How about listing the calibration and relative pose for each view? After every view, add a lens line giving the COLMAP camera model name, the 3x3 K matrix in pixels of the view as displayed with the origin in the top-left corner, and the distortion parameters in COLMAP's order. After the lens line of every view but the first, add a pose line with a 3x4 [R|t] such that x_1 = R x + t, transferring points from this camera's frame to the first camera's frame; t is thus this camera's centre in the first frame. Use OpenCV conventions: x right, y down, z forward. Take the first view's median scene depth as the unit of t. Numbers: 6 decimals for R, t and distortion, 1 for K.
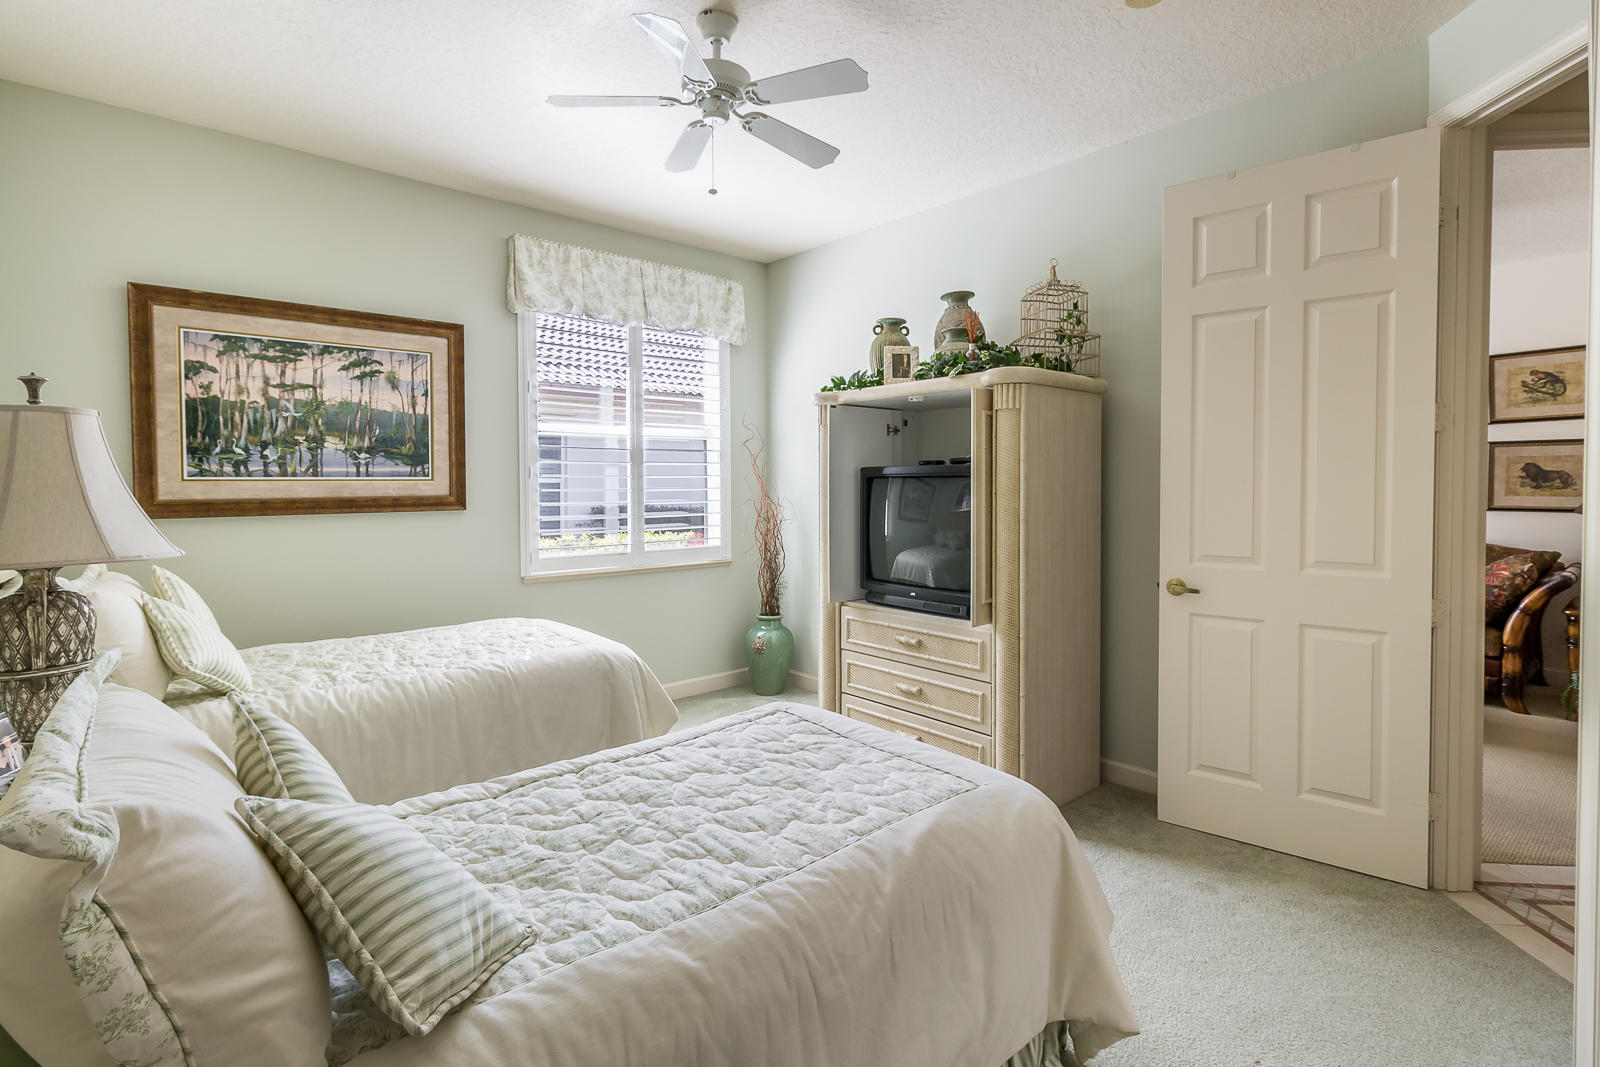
lens RADIAL K [[751.1, 0, 805.0], [0, 751.1, 499.5], [0, 0, 1]] dist [0.004658, 0.000340]
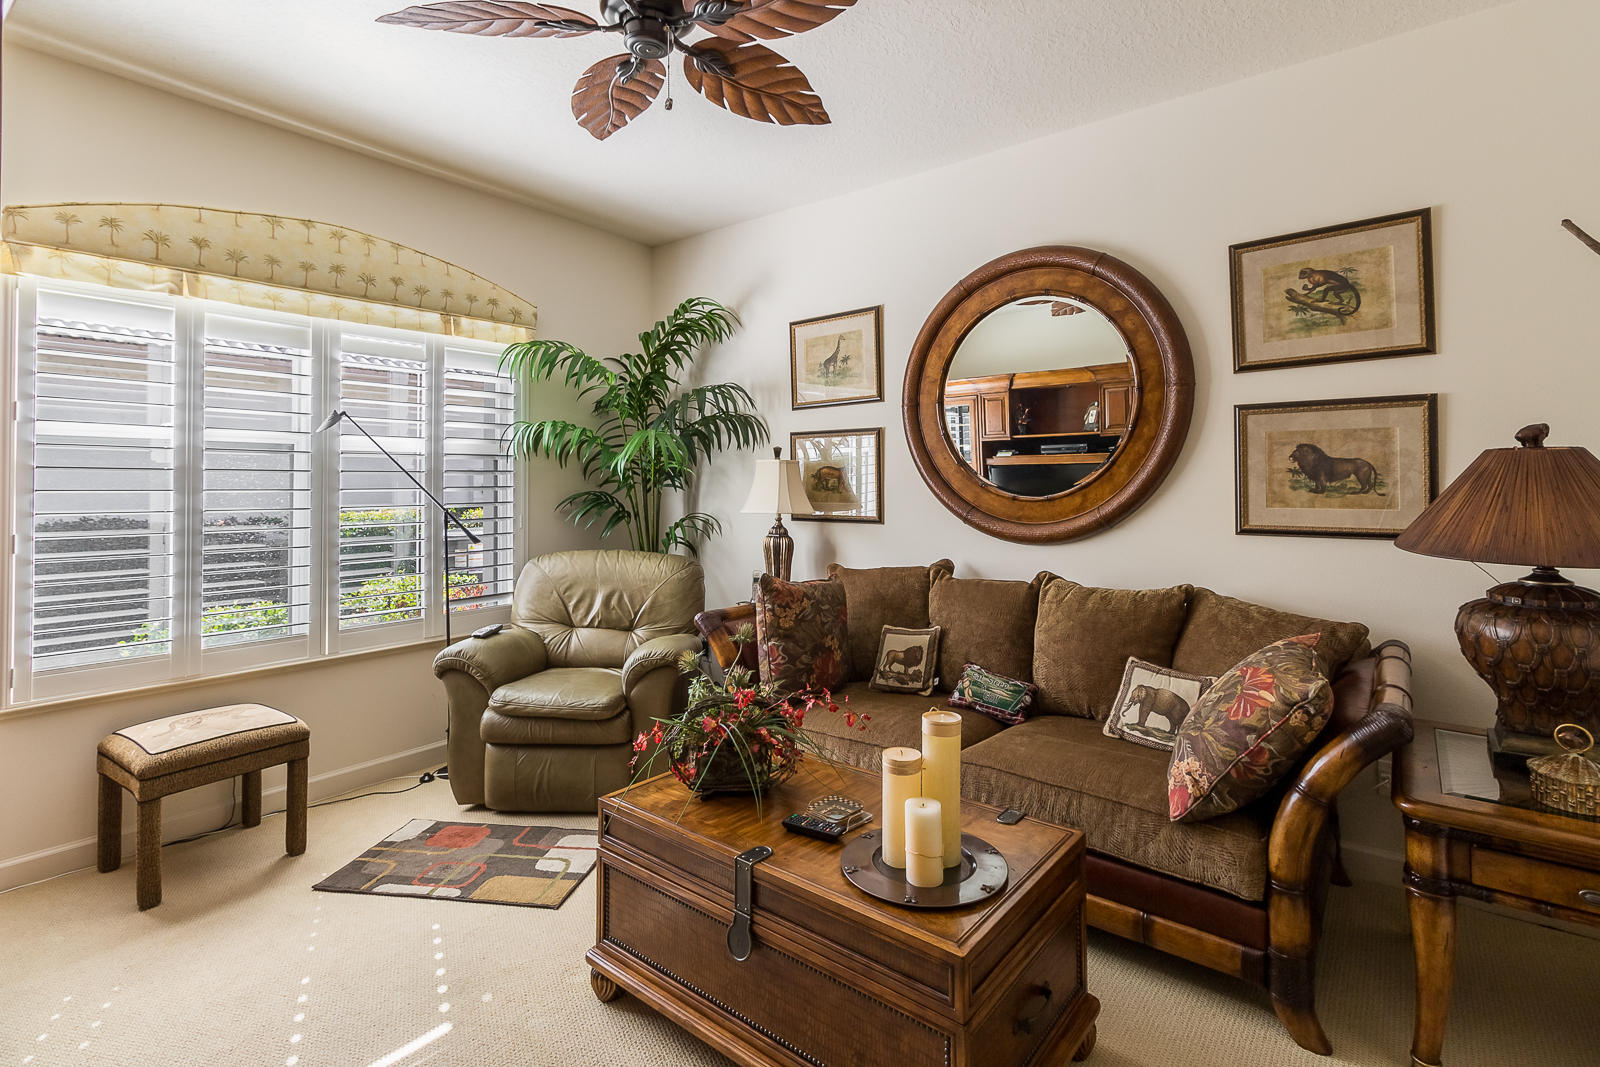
lens RADIAL K [[751.1, 0, 801.6], [0, 751.1, 481.0], [0, 0, 1]] dist [0.004658, 0.000340]
pose [[0.982753, -0.010737, 0.184611, 0.520357], [0.015857, 0.999529, -0.026282, -0.014456], [-0.184241, 0.028757, 0.982460, 0.551727]]
